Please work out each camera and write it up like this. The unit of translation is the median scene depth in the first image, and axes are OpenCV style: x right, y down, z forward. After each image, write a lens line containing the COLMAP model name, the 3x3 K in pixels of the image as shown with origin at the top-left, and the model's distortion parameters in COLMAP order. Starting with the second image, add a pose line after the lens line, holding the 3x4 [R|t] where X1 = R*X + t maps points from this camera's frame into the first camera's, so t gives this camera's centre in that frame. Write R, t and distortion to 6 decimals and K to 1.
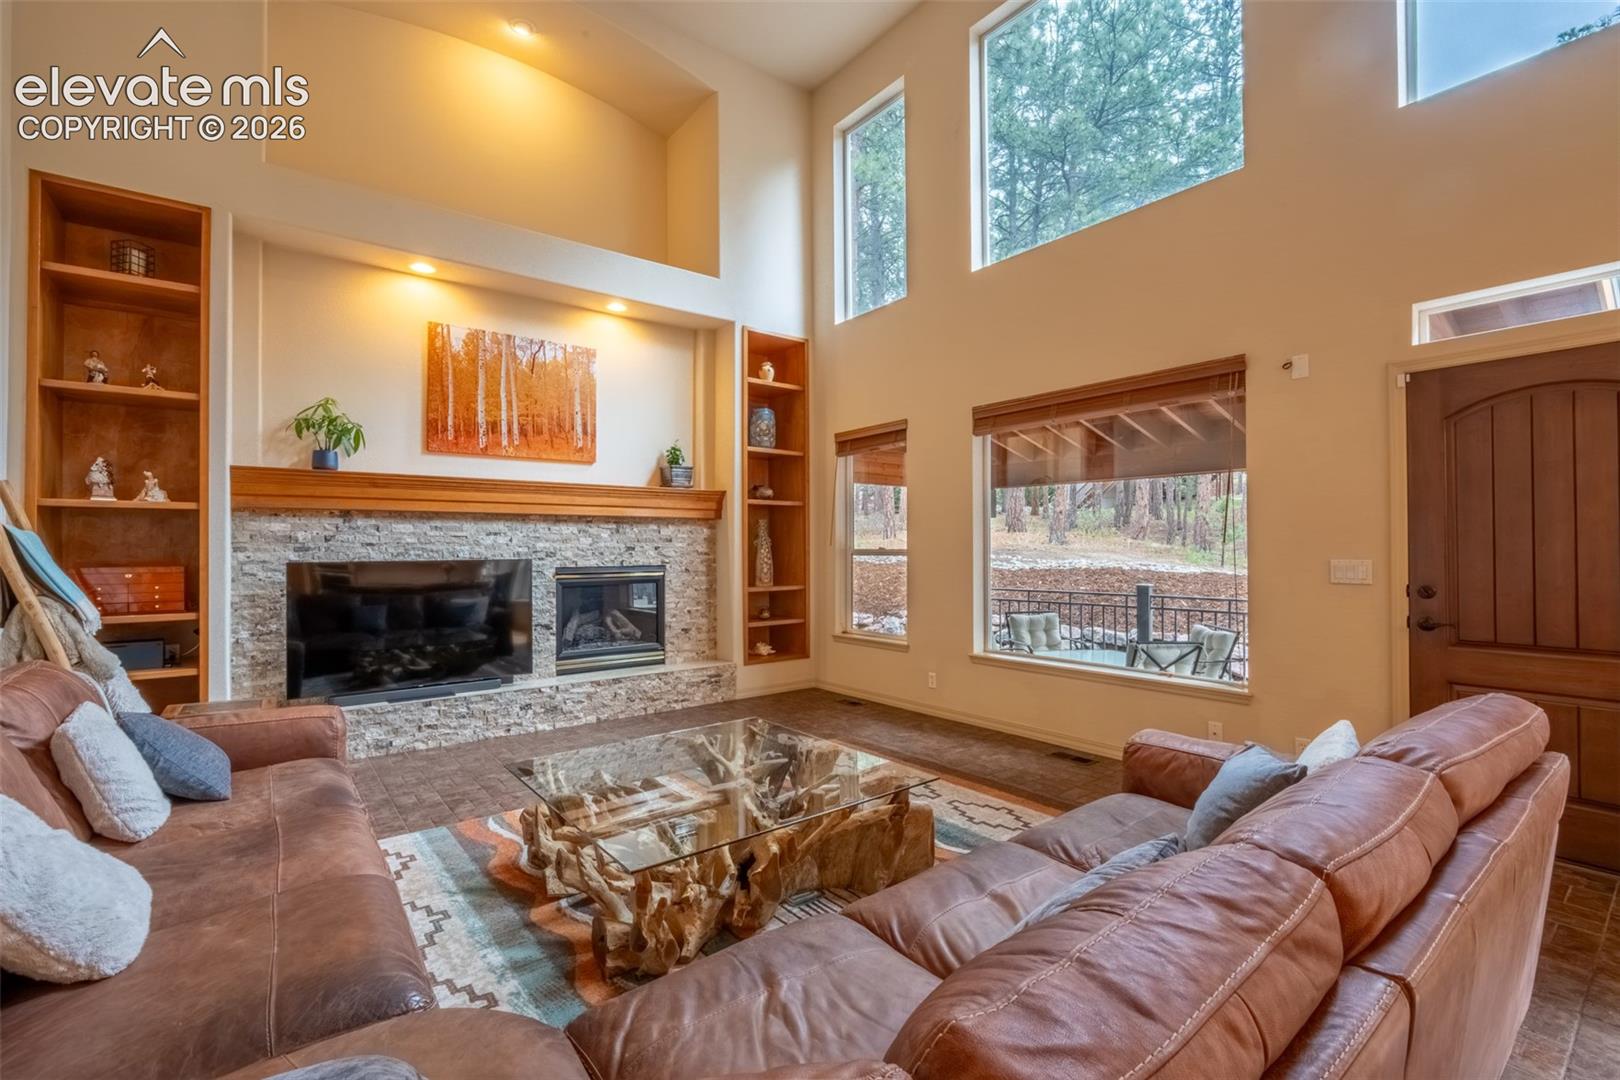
lens RADIAL K [[715.9, 0, 801.4], [0, 715.9, 539.5], [0, 0, 1]] dist [-0.011350, 0.003519]
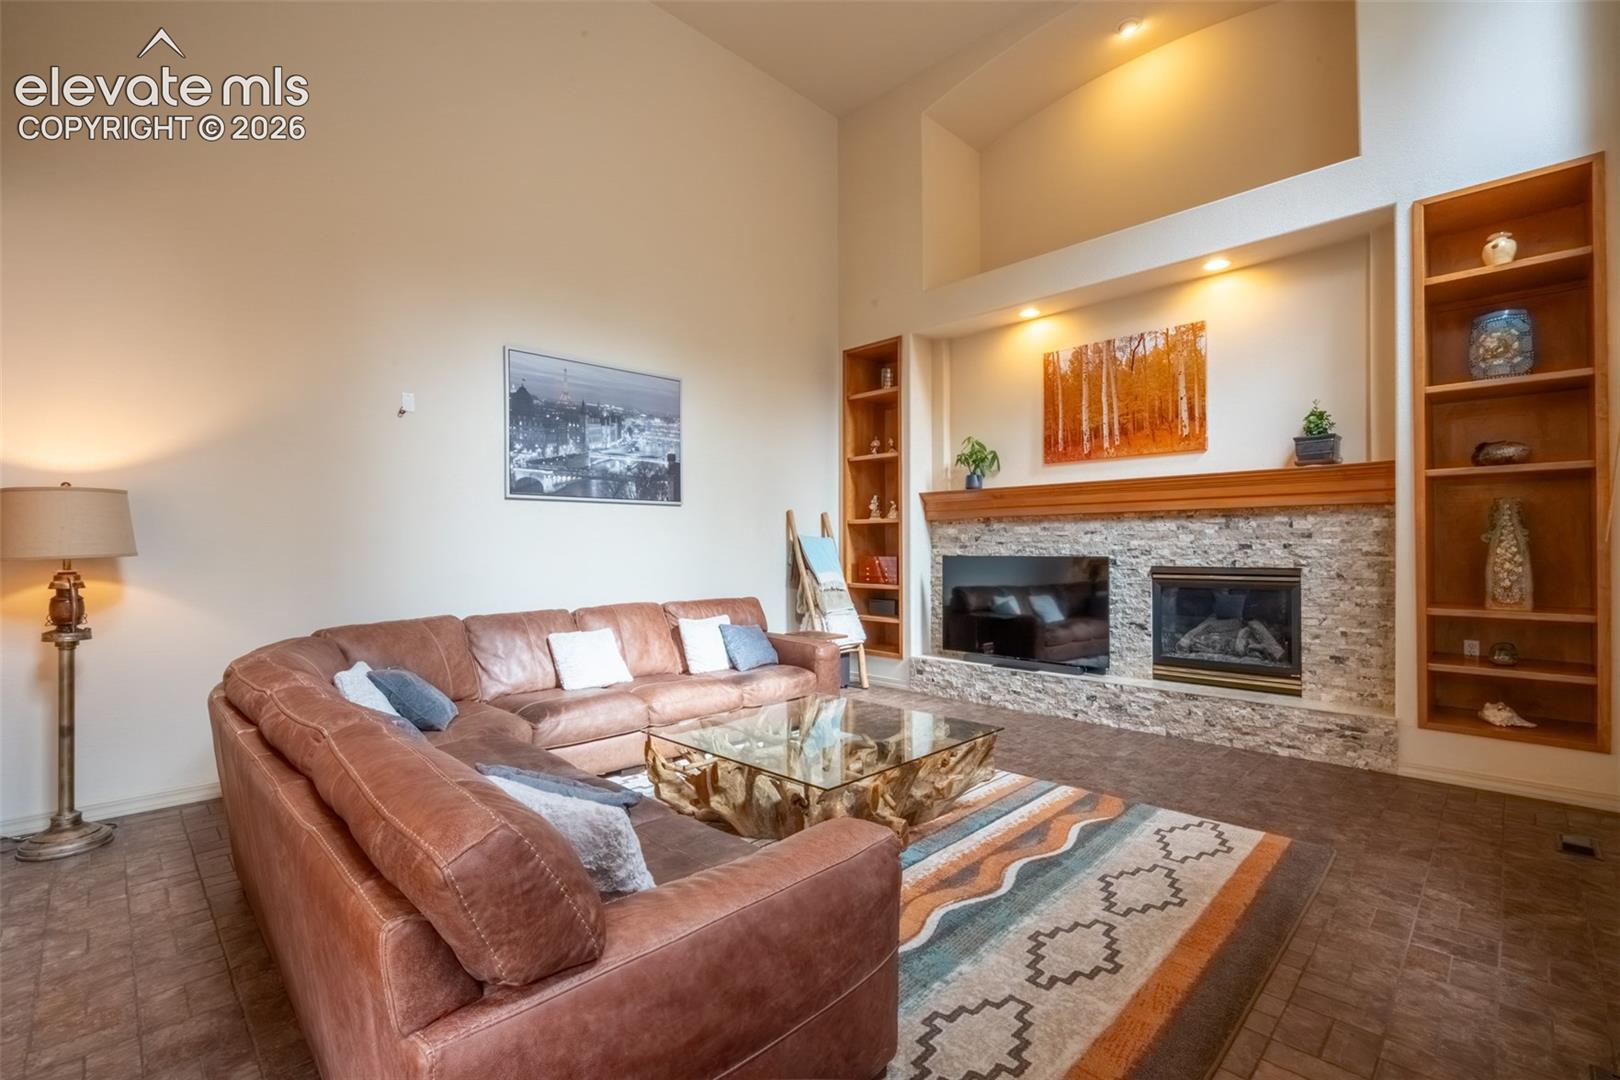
lens RADIAL K [[715.9, 0, 803.1], [0, 715.9, 540.9], [0, 0, 1]] dist [-0.011350, 0.003519]
pose [[0.127782, -0.005932, -0.991785, 0.539415], [0.012940, 0.999907, -0.004313, 0.003348], [0.991718, -0.012282, 0.127847, 0.406737]]
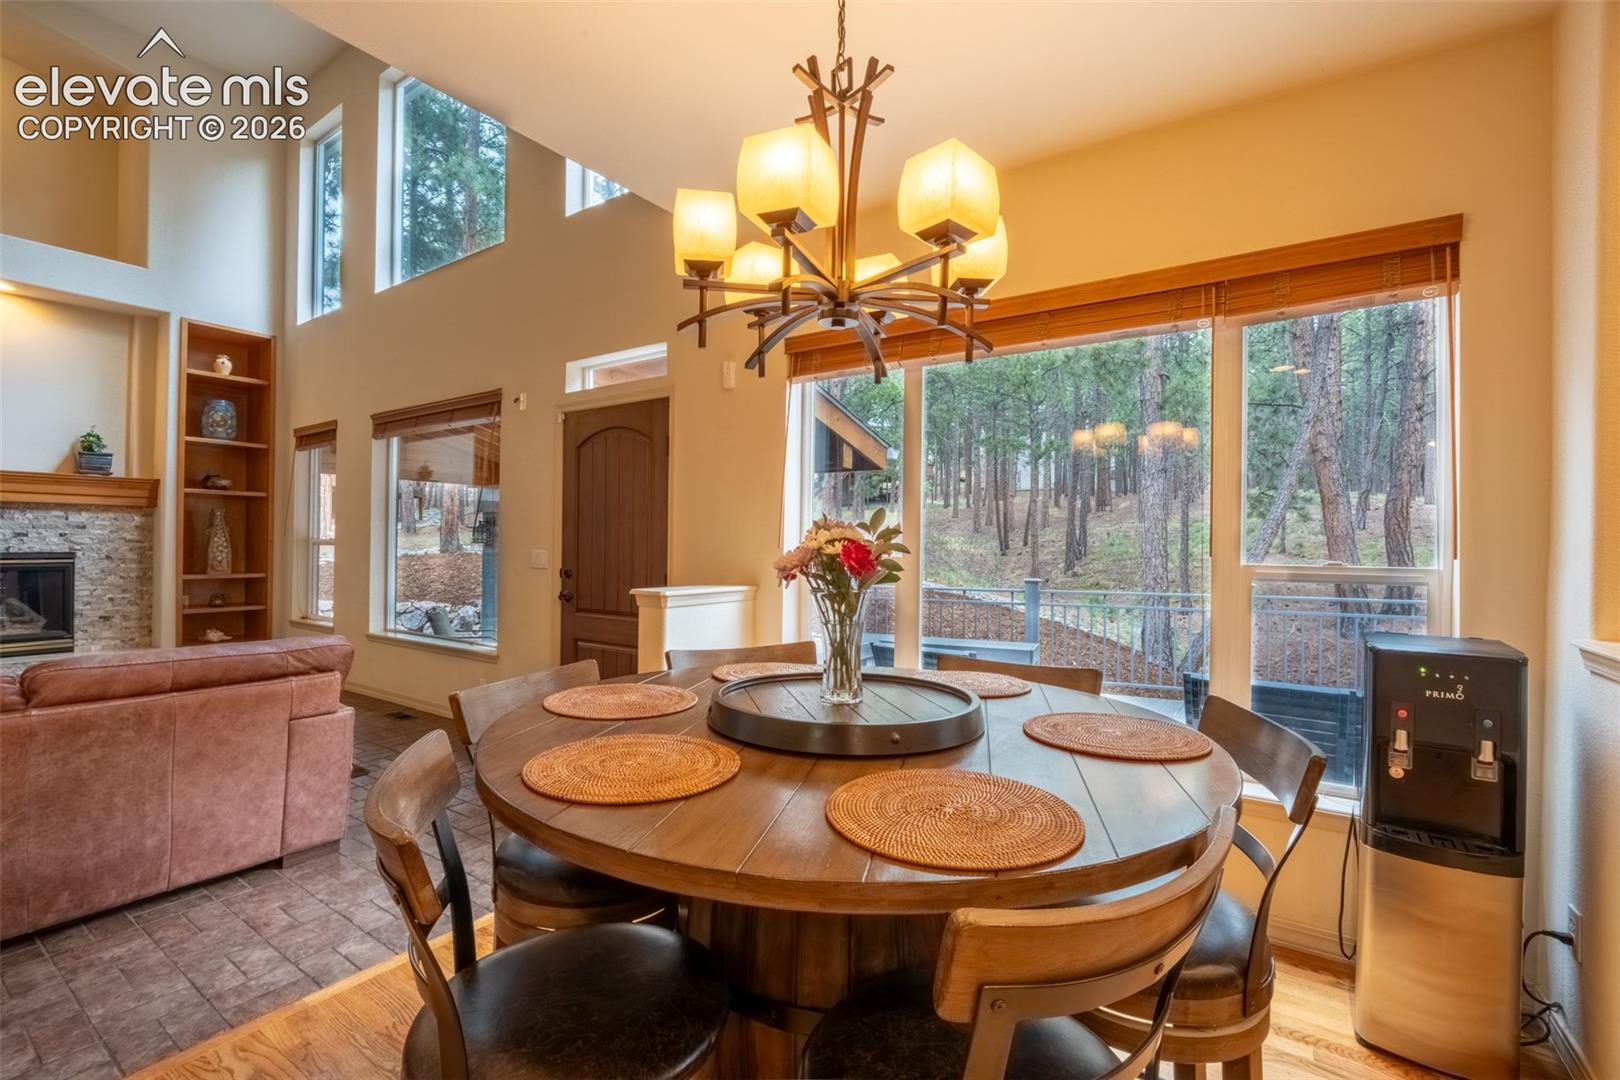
lens RADIAL K [[715.9, 0, 795.5], [0, 715.9, 539.6], [0, 0, 1]] dist [-0.011350, 0.003519]
pose [[0.953623, 0.014426, 0.300657, 0.503017], [-0.016628, 0.999850, 0.004767, -0.002921], [-0.300543, -0.009545, 0.953720, -0.255331]]
